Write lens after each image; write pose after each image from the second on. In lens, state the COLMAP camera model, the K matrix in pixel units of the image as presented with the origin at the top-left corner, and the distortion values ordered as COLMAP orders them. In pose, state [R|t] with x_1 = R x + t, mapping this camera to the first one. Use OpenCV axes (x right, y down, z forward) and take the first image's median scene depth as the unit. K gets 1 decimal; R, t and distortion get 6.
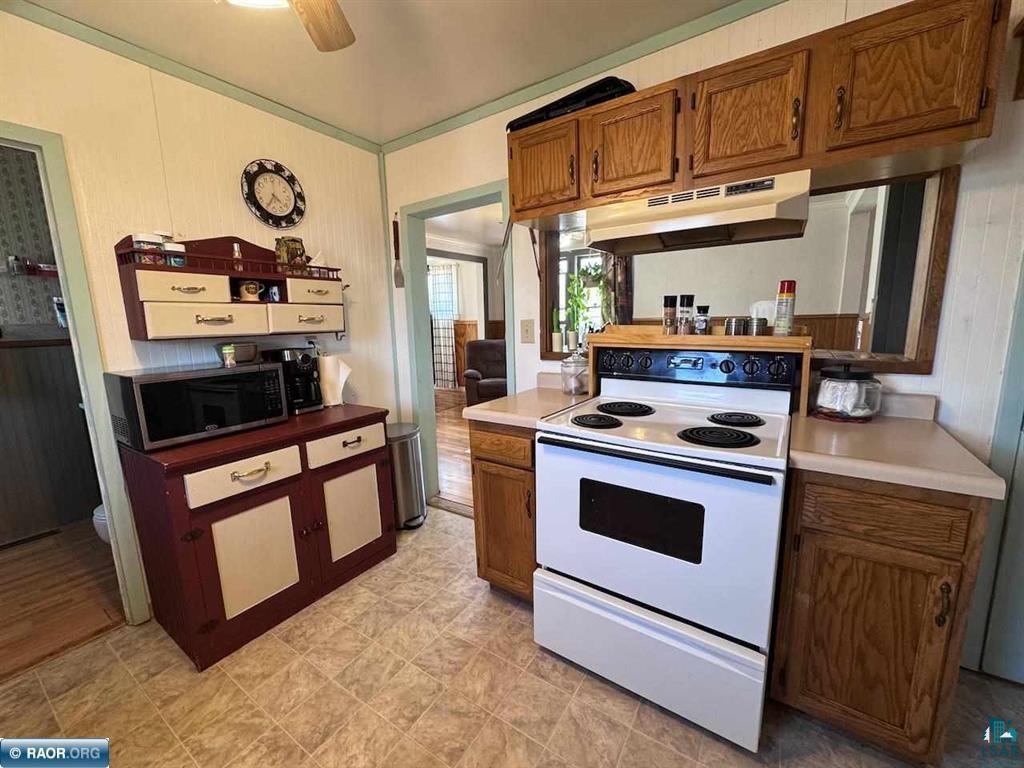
lens RADIAL K [[407.9, 0, 512.0], [0, 407.9, 384.0], [0, 0, 1]] dist [-0.002483, -0.000502]
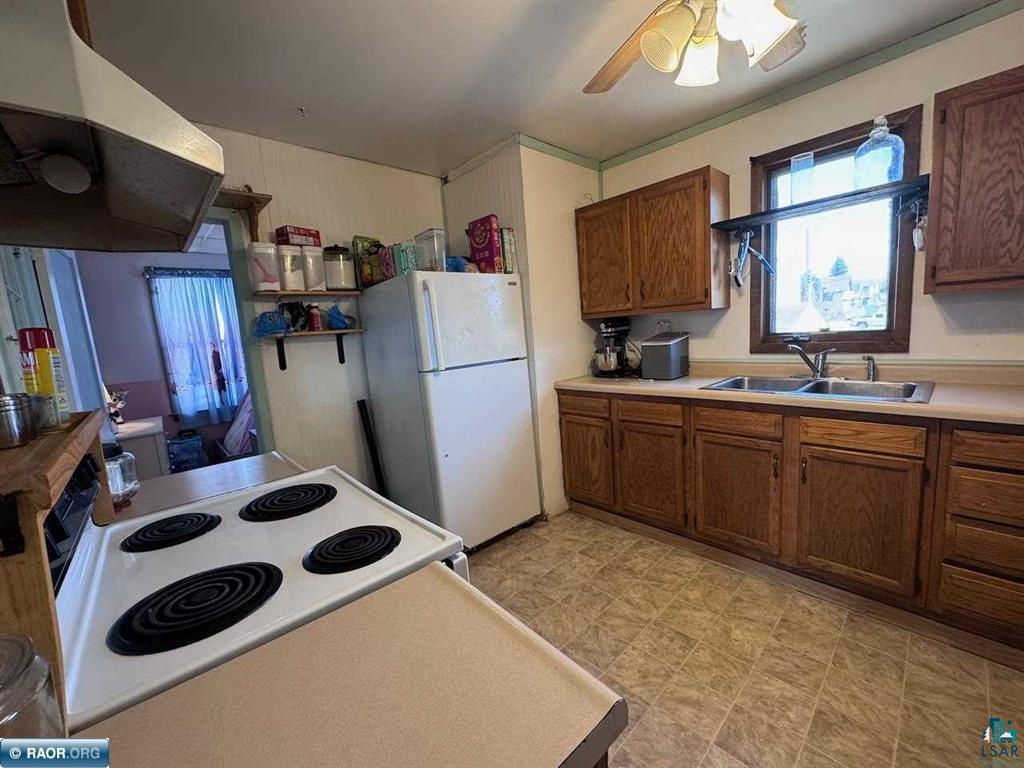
lens RADIAL K [[407.9, 0, 512.0], [0, 407.9, 384.0], [0, 0, 1]] dist [-0.002483, -0.000502]
pose [[-0.966483, 0.062134, 0.249099, -0.472691], [0.134451, 0.949073, 0.284928, -0.332378], [-0.218709, 0.308869, -0.925617, 2.003417]]
